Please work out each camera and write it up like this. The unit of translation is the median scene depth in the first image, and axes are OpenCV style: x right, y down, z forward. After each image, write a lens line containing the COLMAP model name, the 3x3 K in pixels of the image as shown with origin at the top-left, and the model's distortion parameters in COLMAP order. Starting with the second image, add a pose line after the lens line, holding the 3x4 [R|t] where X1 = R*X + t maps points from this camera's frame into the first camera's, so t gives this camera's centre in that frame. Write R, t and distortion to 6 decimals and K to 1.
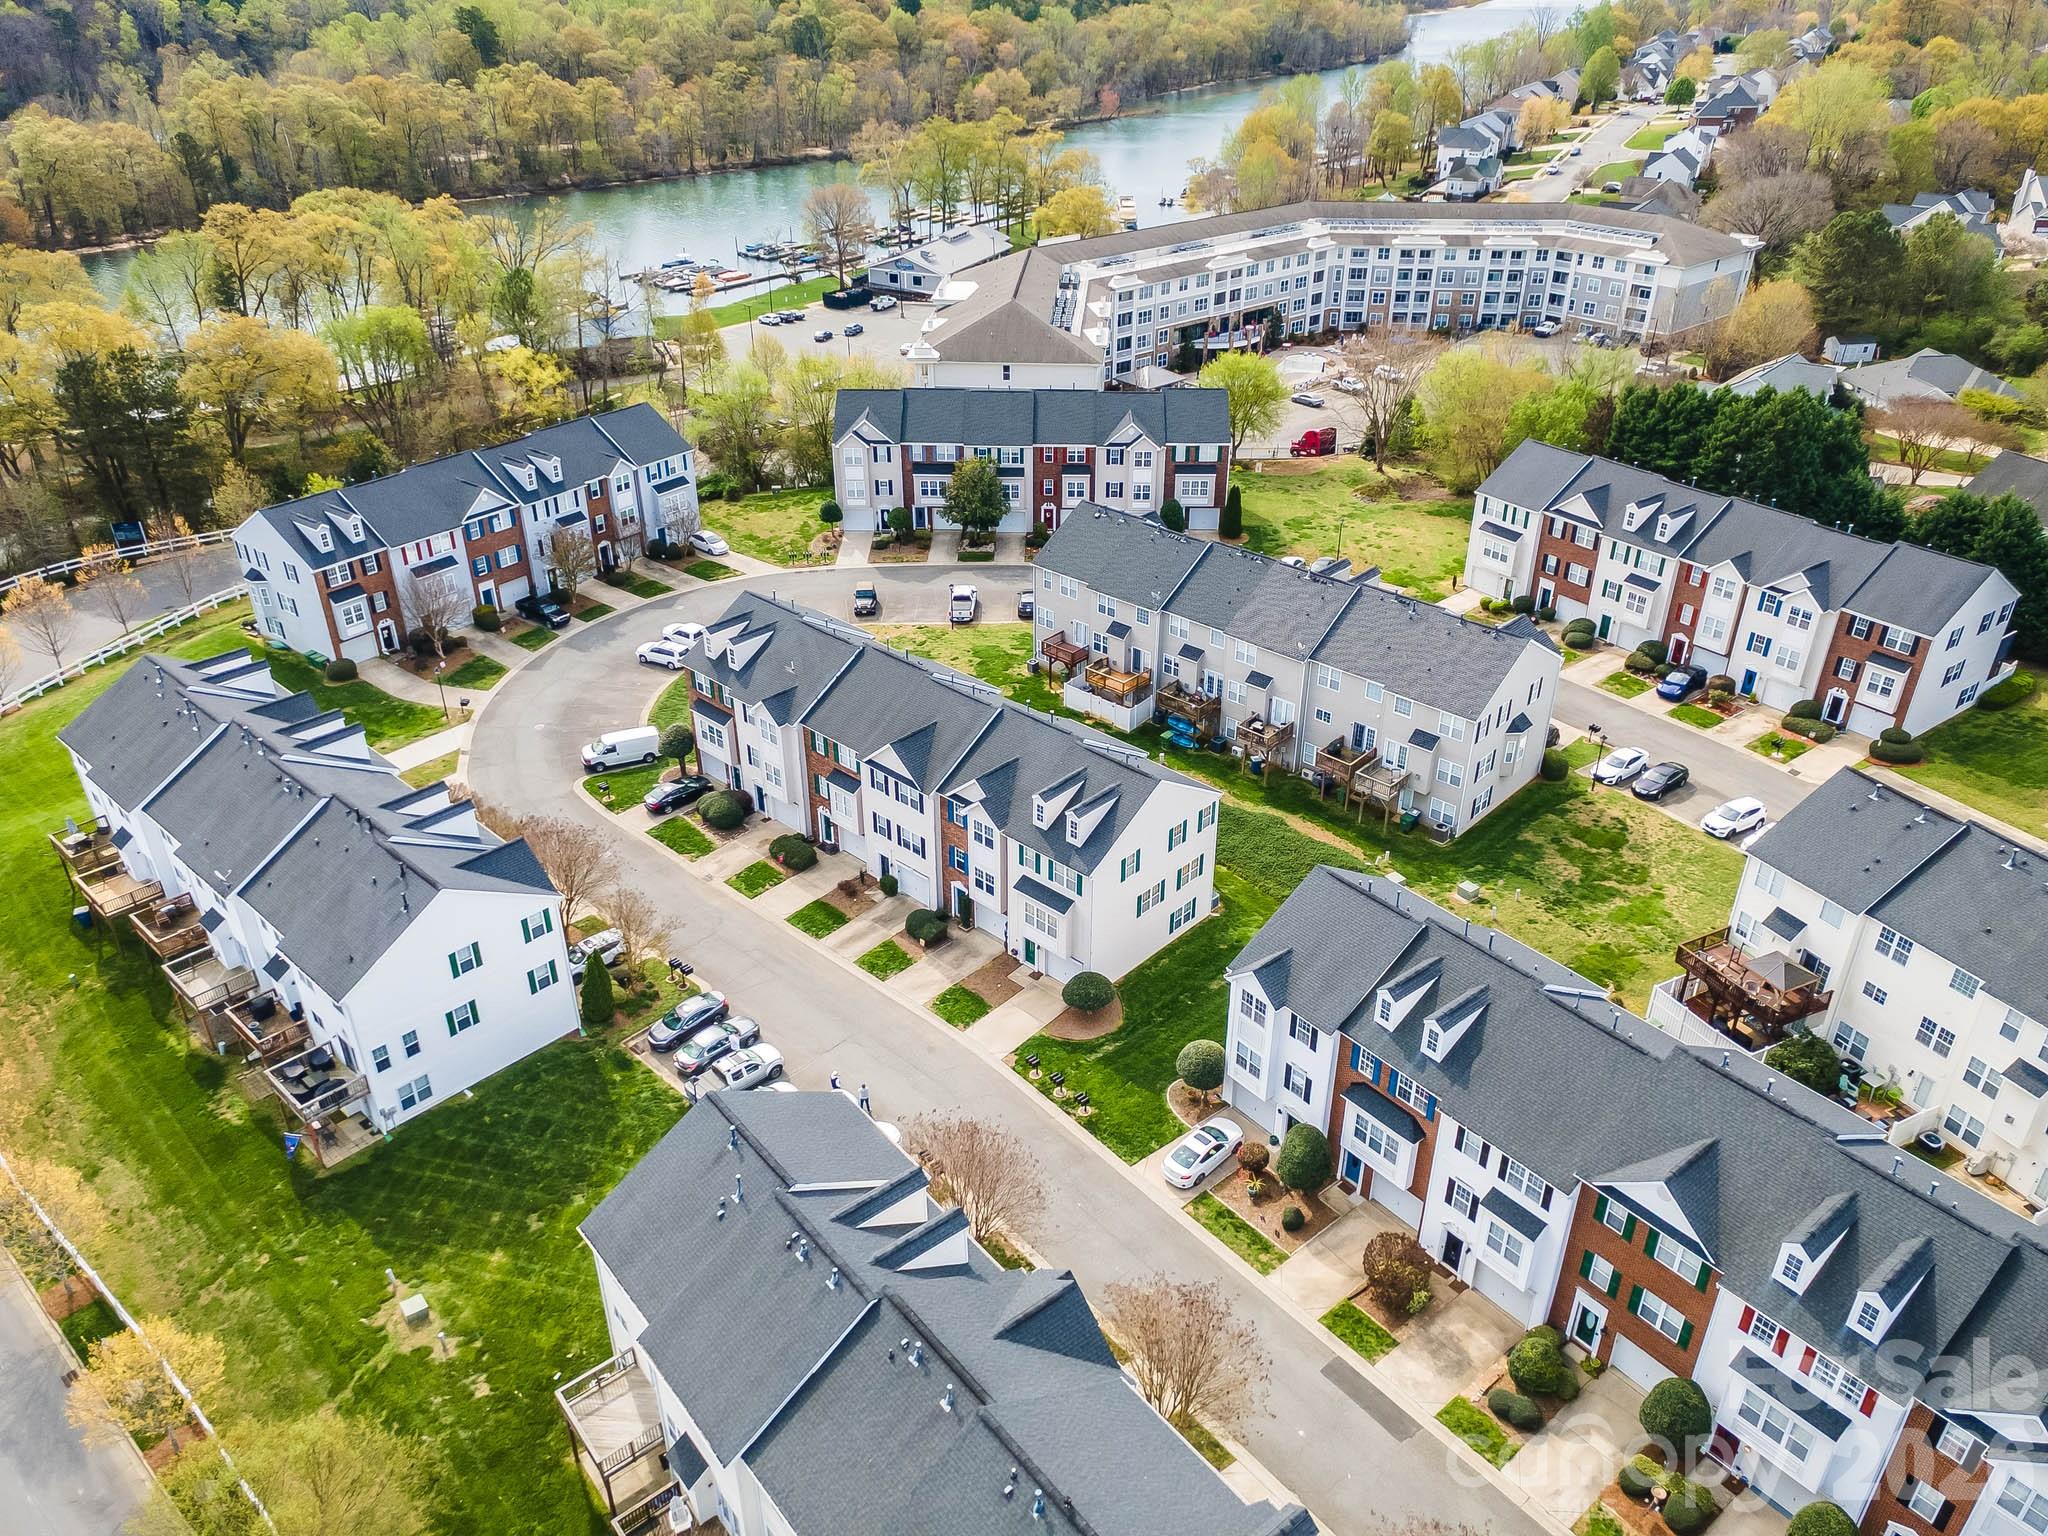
lens RADIAL K [[1470.1, 0, 1024.0], [0, 1470.1, 768.0], [0, 0, 1]] dist [0.048015, 0.006968]
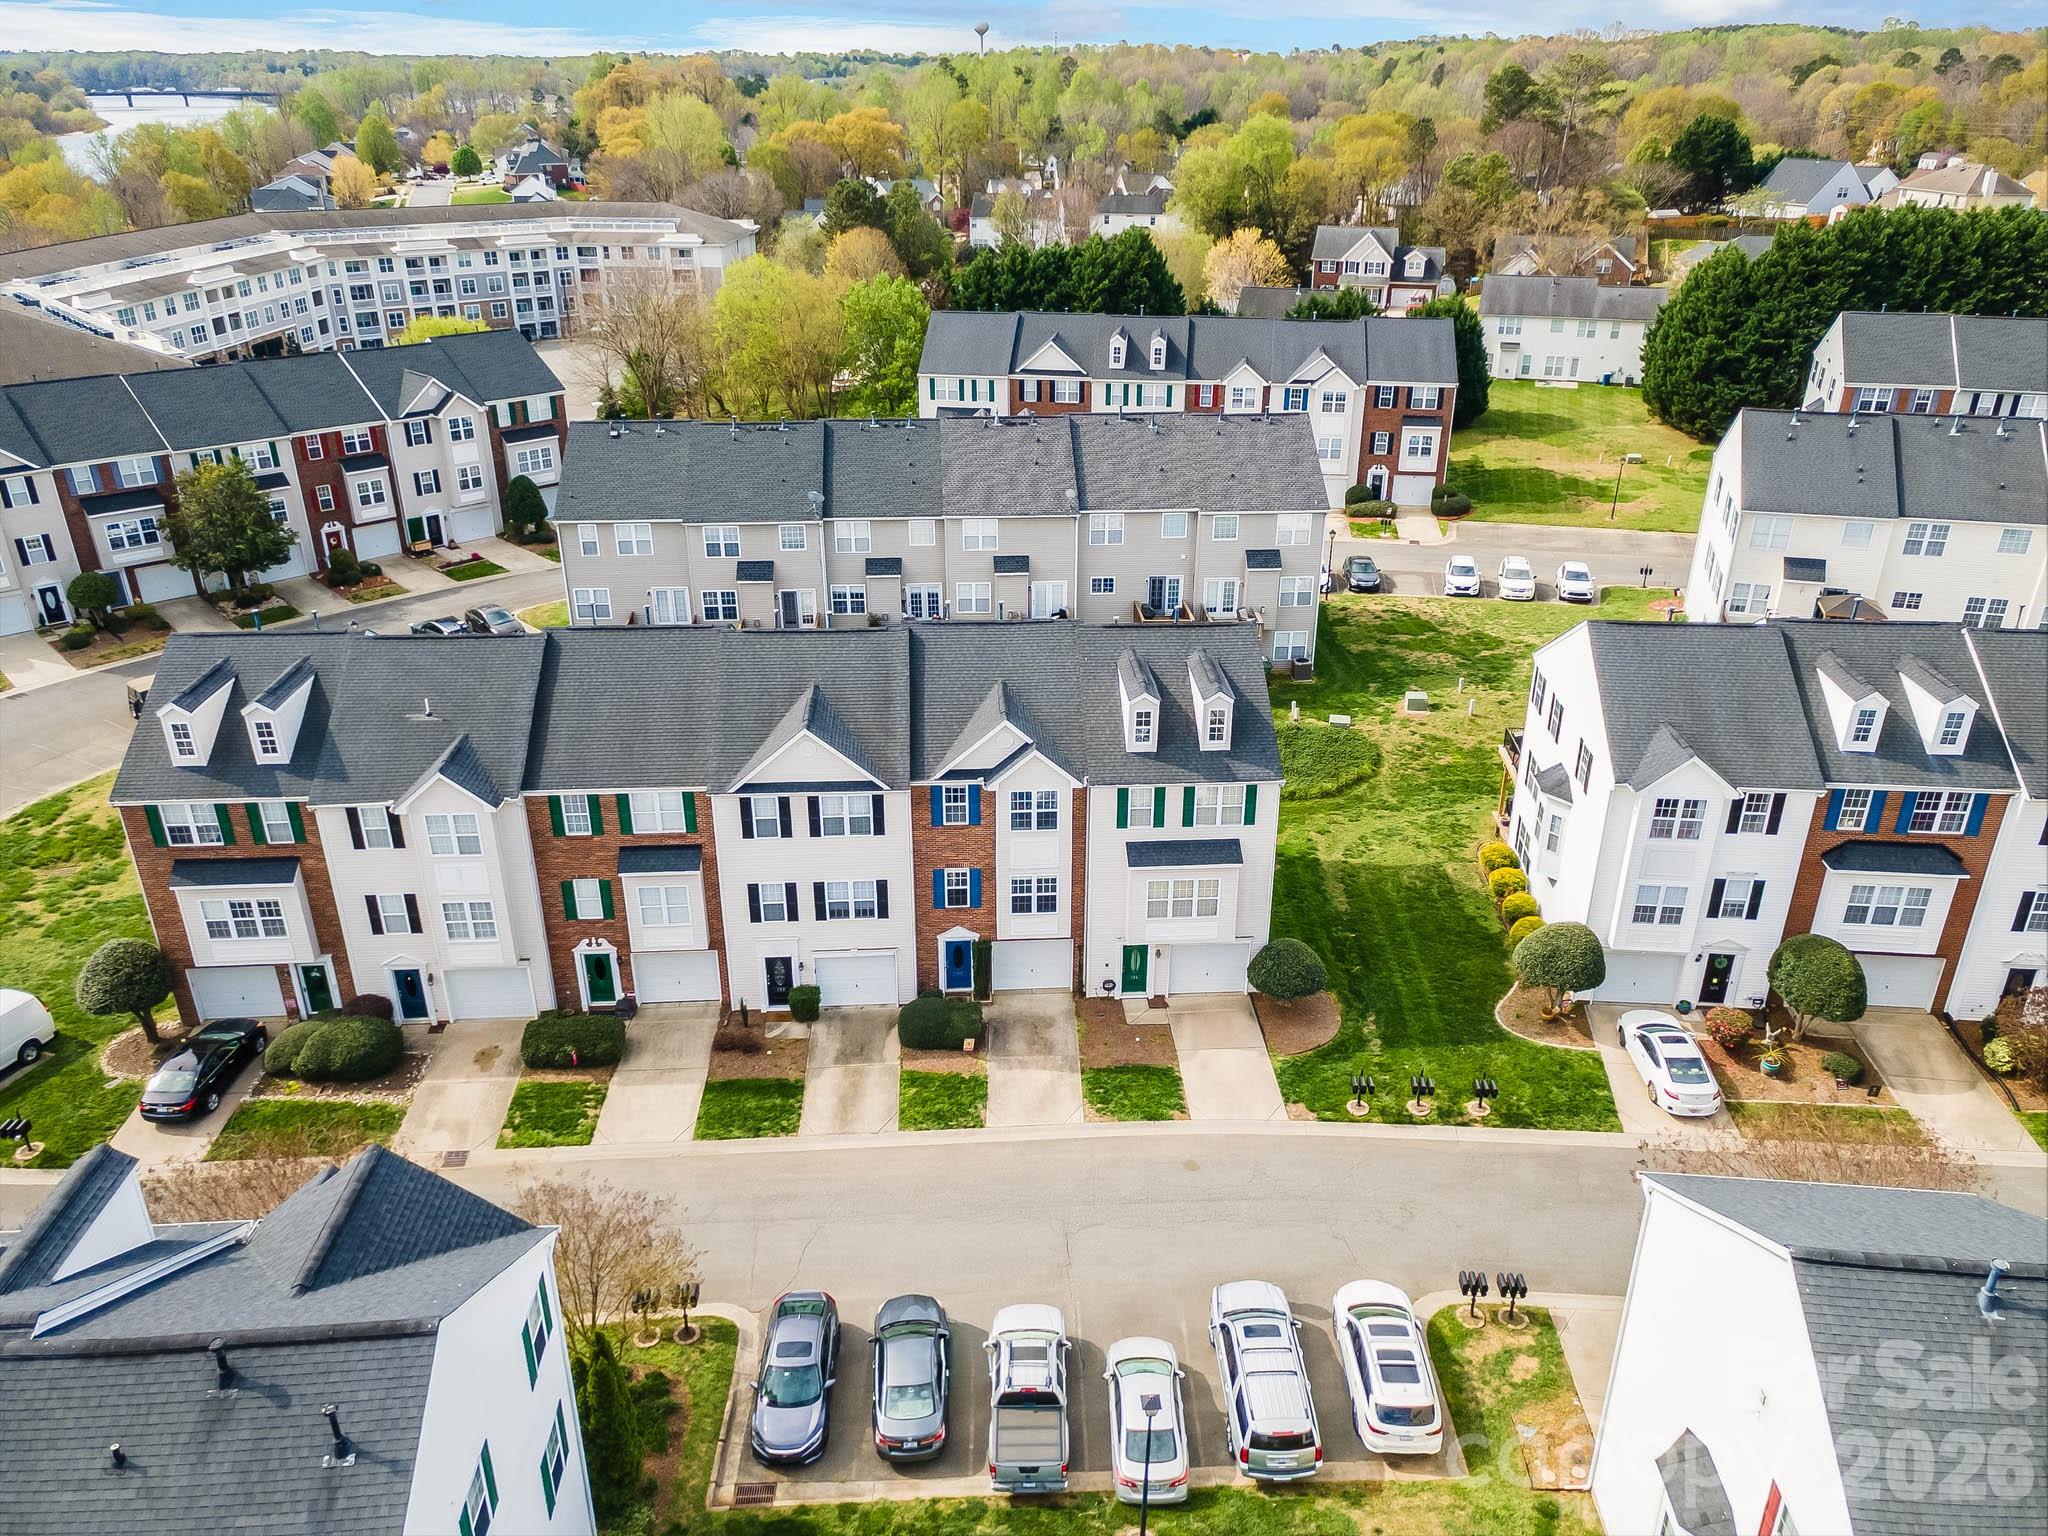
lens RADIAL K [[1515.9, 0, 1024.0], [0, 1515.9, 768.0], [0, 0, 1]] dist [0.020561, 0.039708]
pose [[0.692015, -0.302713, 0.655348, -0.250526], [0.362357, 0.930837, 0.047334, 0.000109], [-0.624350, 0.204714, 0.753843, 0.327793]]
